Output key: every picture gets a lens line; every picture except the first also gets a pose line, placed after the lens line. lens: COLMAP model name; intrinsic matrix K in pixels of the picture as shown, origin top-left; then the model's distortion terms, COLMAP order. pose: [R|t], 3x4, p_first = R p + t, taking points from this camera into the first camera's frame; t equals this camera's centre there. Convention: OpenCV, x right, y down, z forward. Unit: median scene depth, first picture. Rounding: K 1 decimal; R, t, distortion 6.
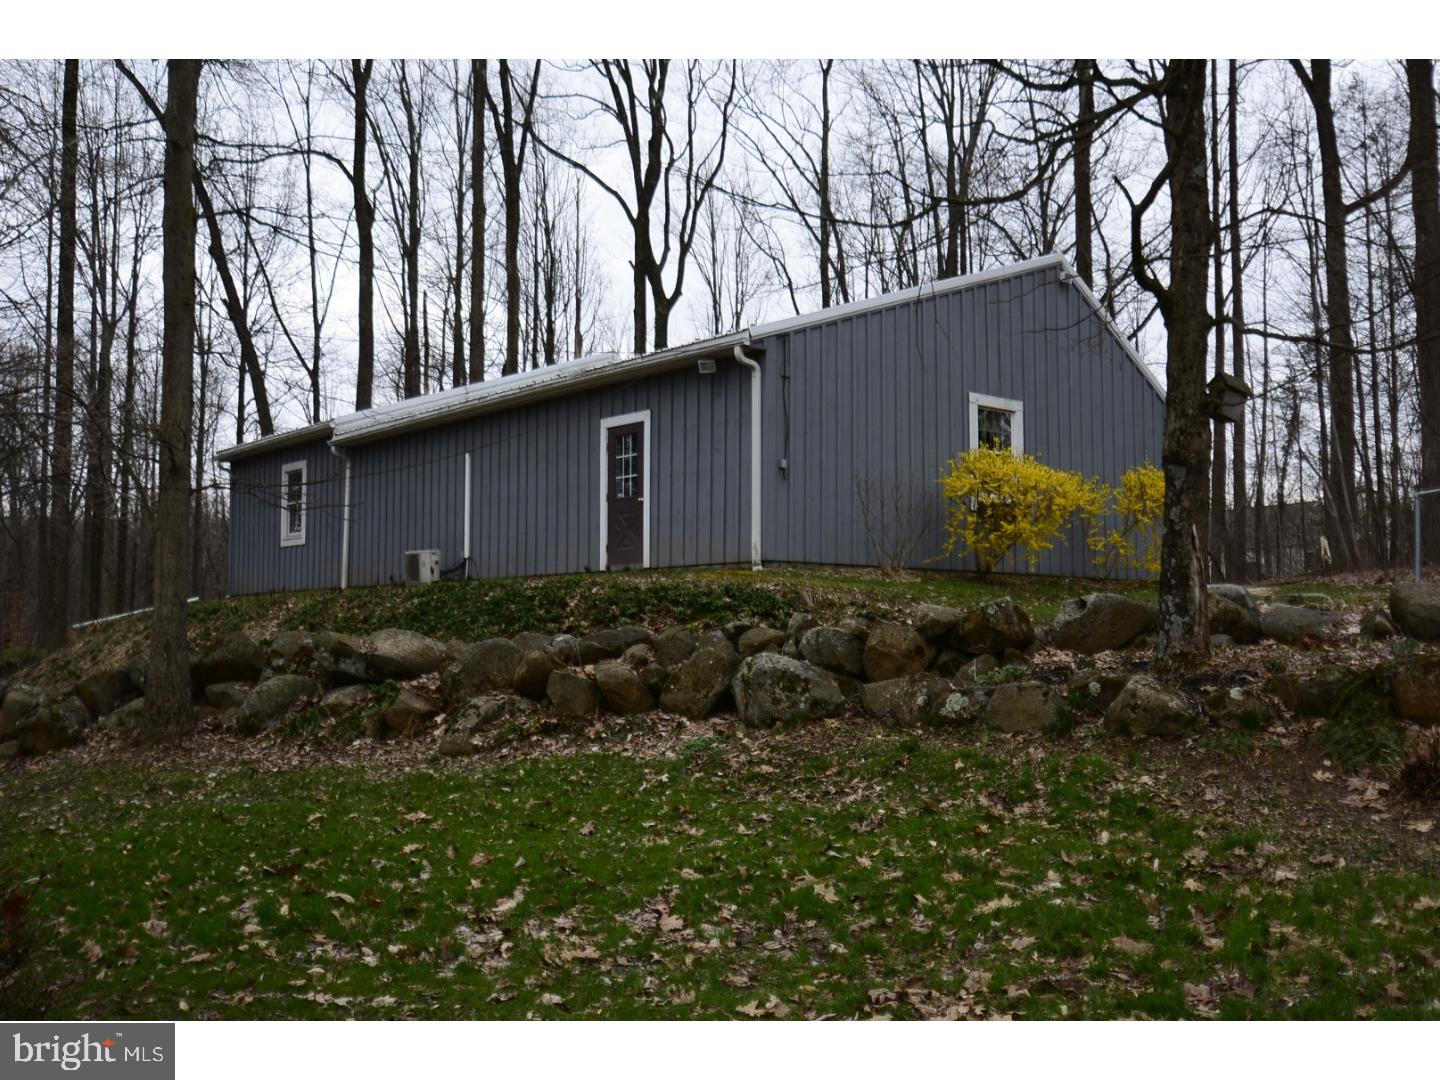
lens RADIAL K [[1515.0, 0, 720.0], [0, 1515.0, 540.0], [0, 0, 1]] dist [-0.002647, -0.001582]
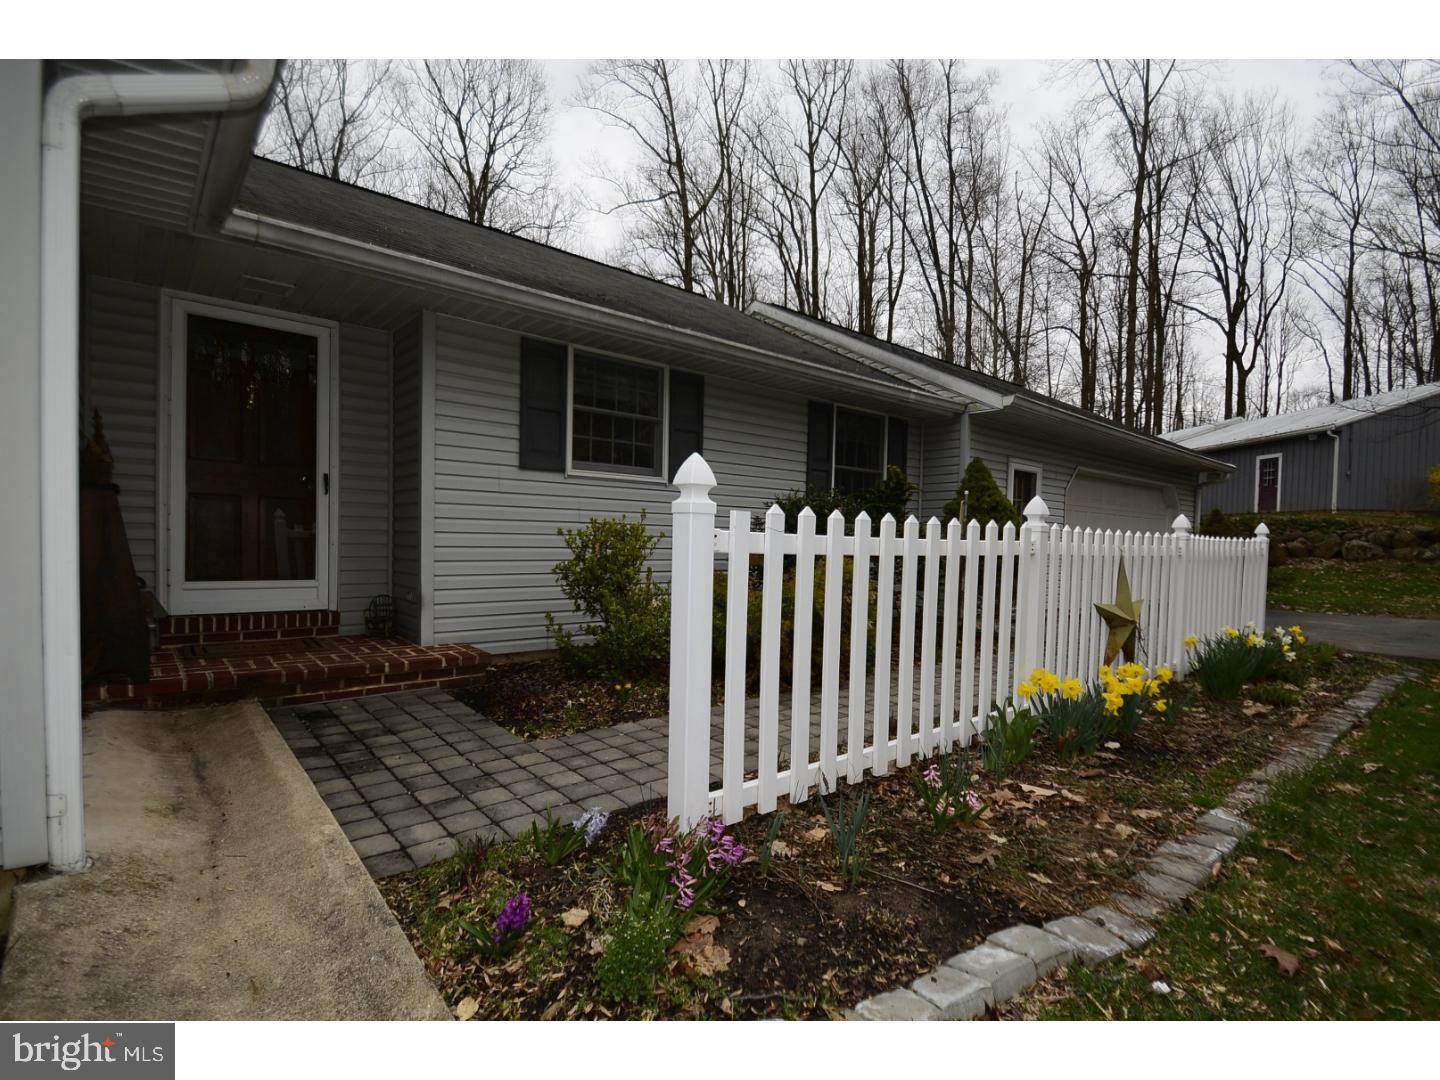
lens RADIAL K [[705.1, 0, 720.2], [0, 705.1, 562.5], [0, 0, 1]] dist [0.015437, -0.020453]
pose [[0.800978, 0.031745, -0.597852, -0.026846], [0.026436, 0.995744, 0.088291, -0.008675], [0.598110, -0.086524, 0.796729, -0.183267]]
